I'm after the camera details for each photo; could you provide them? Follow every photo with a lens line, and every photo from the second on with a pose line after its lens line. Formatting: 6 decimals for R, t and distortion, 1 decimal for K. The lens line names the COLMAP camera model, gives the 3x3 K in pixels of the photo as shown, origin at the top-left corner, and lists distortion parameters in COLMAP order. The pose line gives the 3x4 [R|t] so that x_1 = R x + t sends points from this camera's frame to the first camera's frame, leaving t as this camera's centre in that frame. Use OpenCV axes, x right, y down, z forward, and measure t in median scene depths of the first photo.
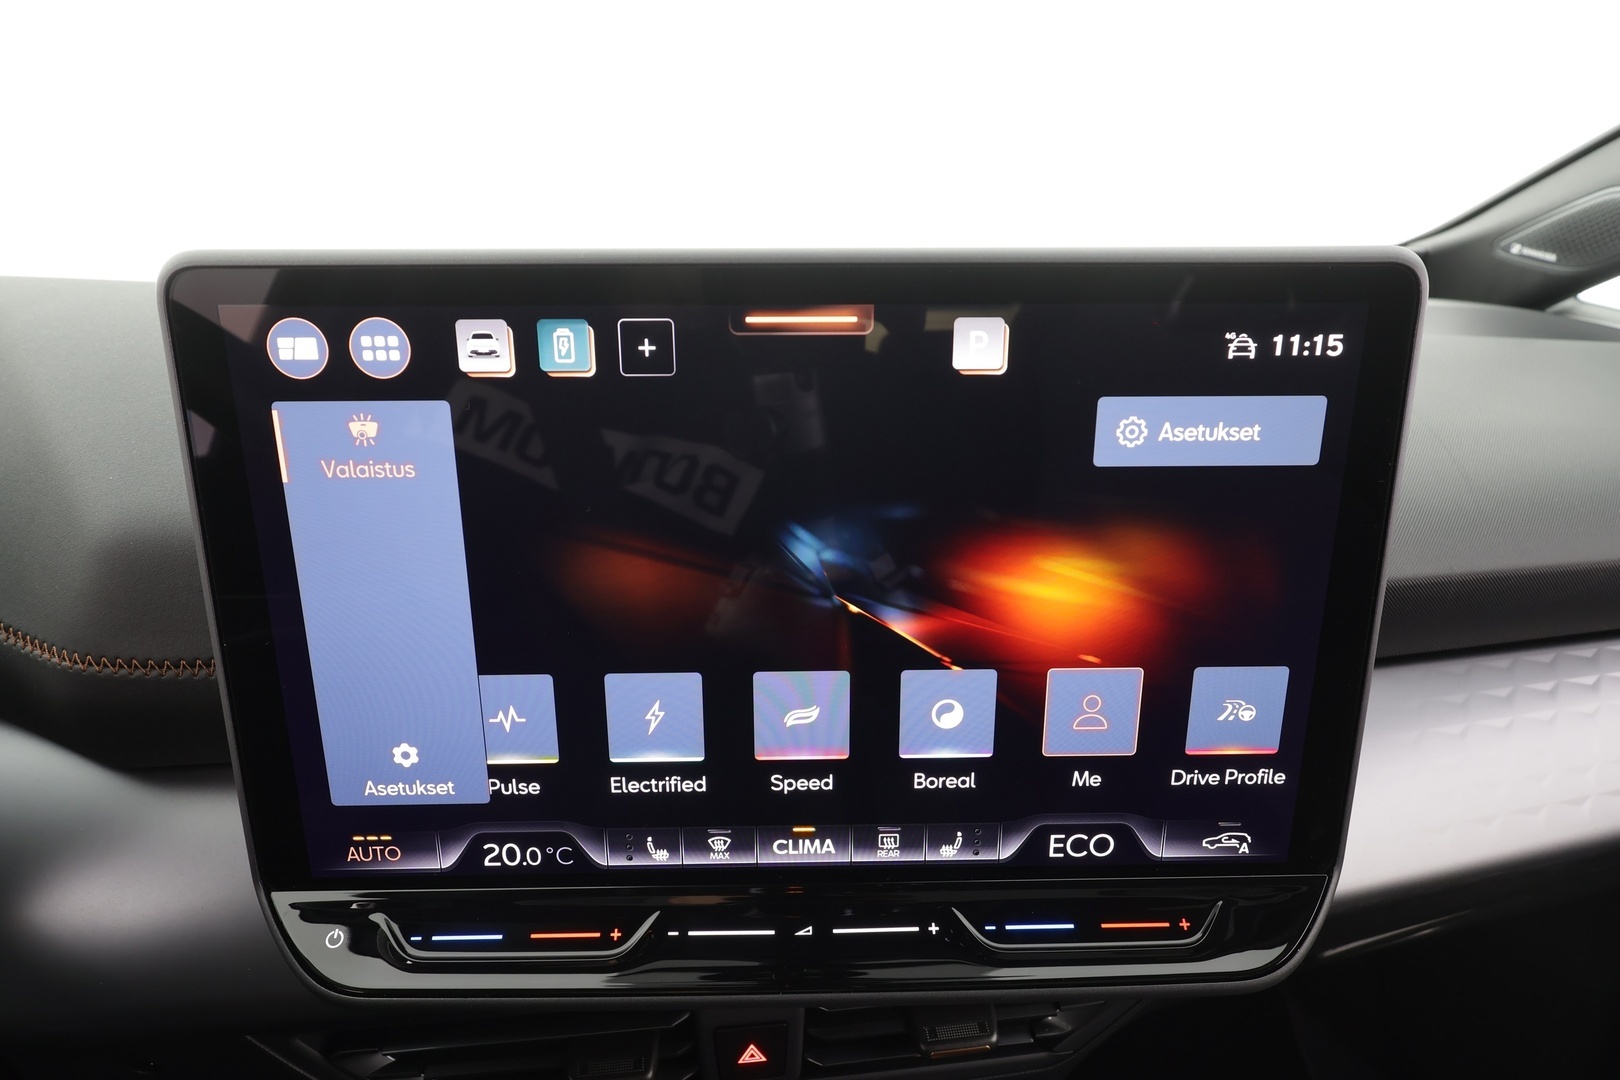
lens RADIAL K [[961.6, 0, 810.0], [0, 961.6, 540.0], [0, 0, 1]] dist [0.001519, 0.000385]
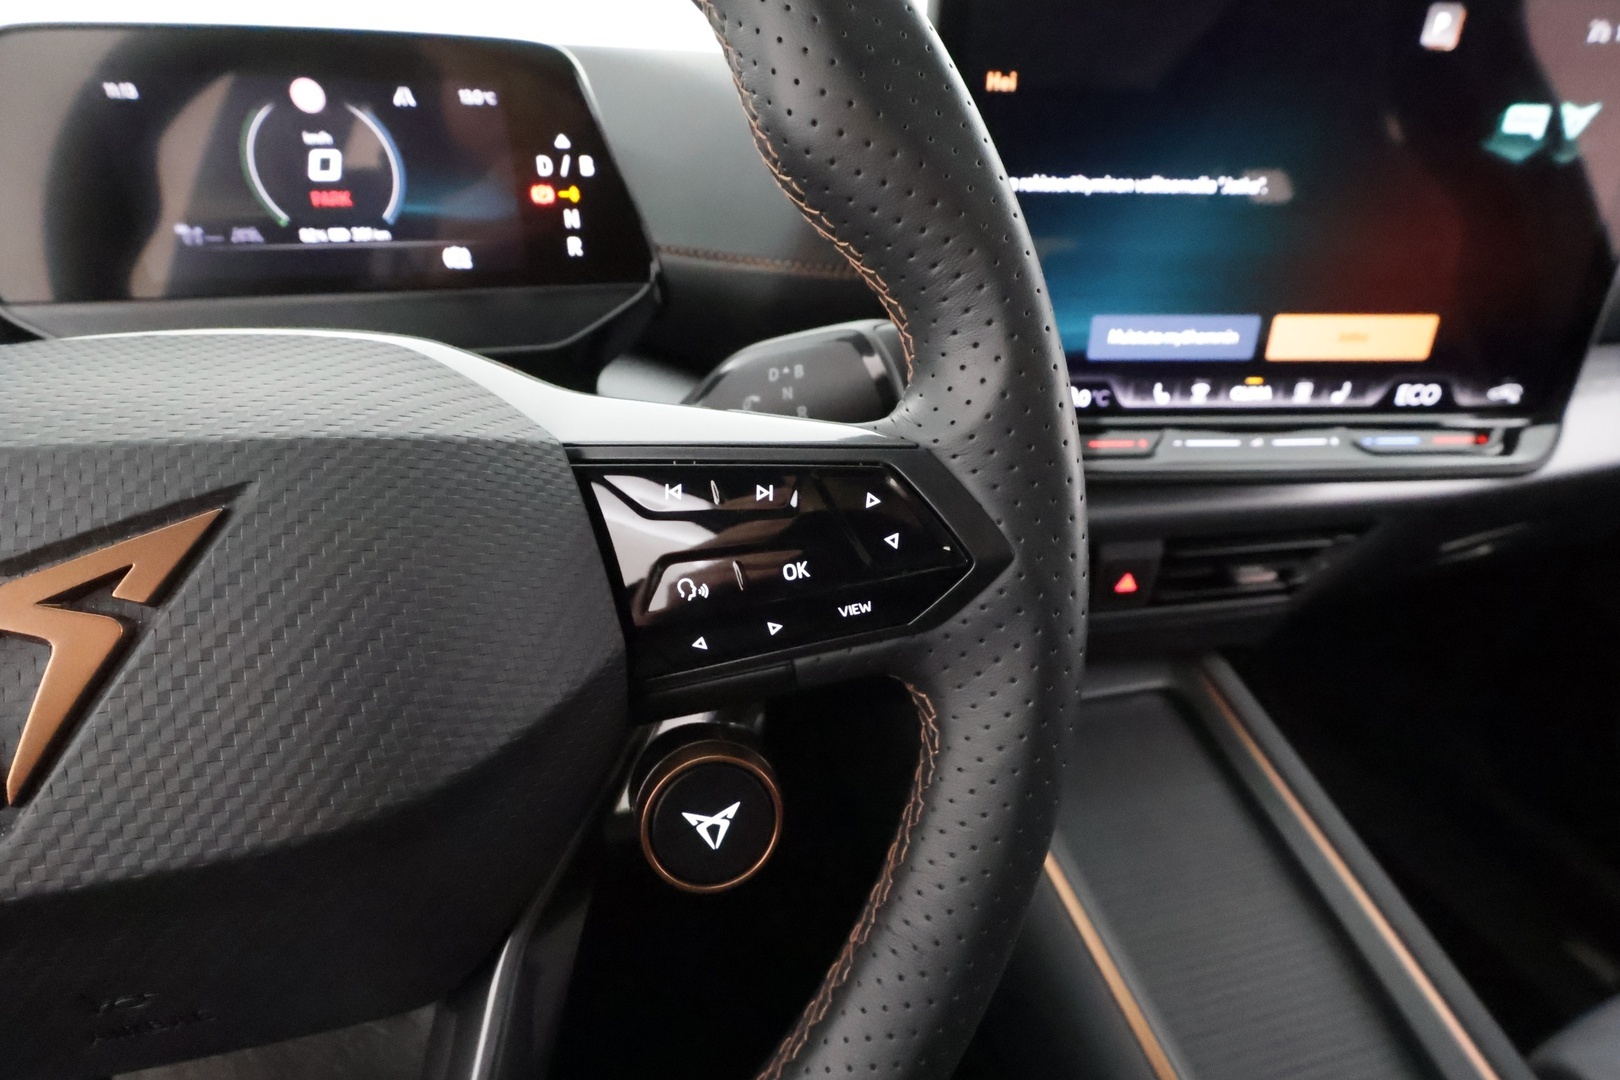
lens RADIAL K [[750.6, 0, 805.1], [0, 750.6, 547.9], [0, 0, 1]] dist [-0.003725, 0.000245]
pose [[0.999103, -0.010607, 0.041008, -0.801150], [0.005903, 0.993557, 0.113178, 0.434498], [-0.041944, -0.112834, 0.992728, -0.215237]]
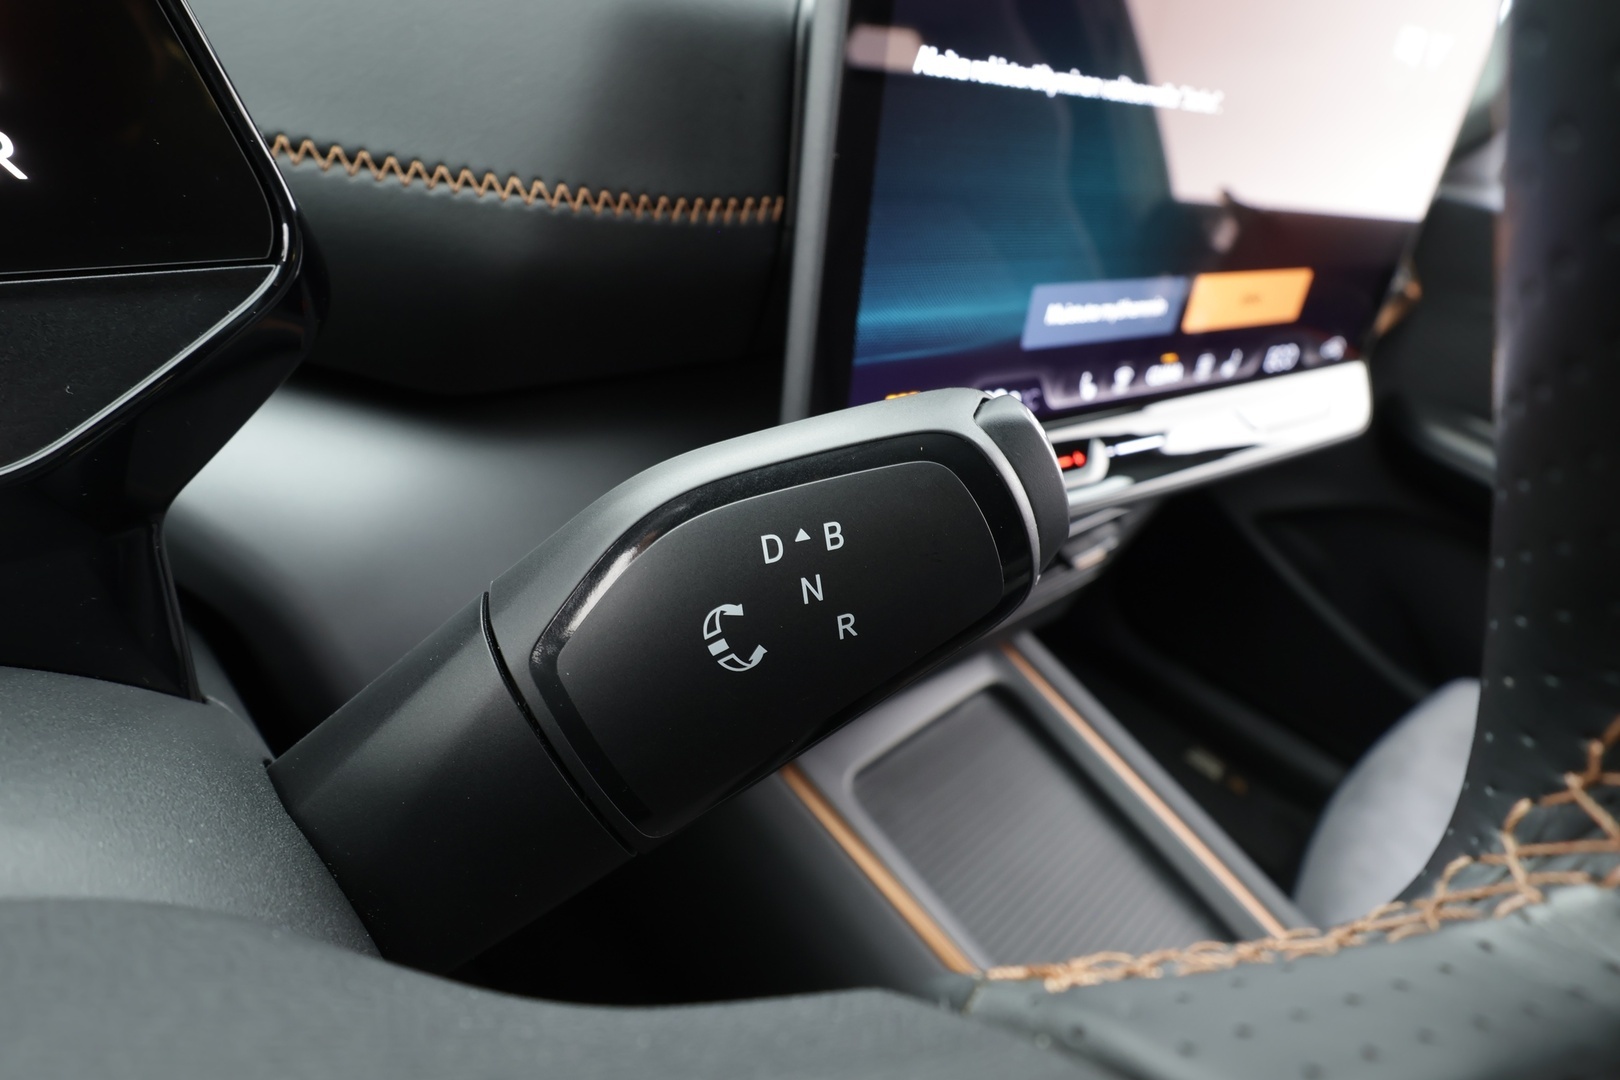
lens RADIAL K [[824.8, 0, 810.0], [0, 824.8, 540.0], [0, 0, 1]] dist [0.000462, -0.000049]
pose [[0.841692, -0.186142, 0.506859, -0.984131], [0.057626, 0.964306, 0.258444, 0.228151], [-0.536874, -0.188322, 0.822375, 0.339757]]
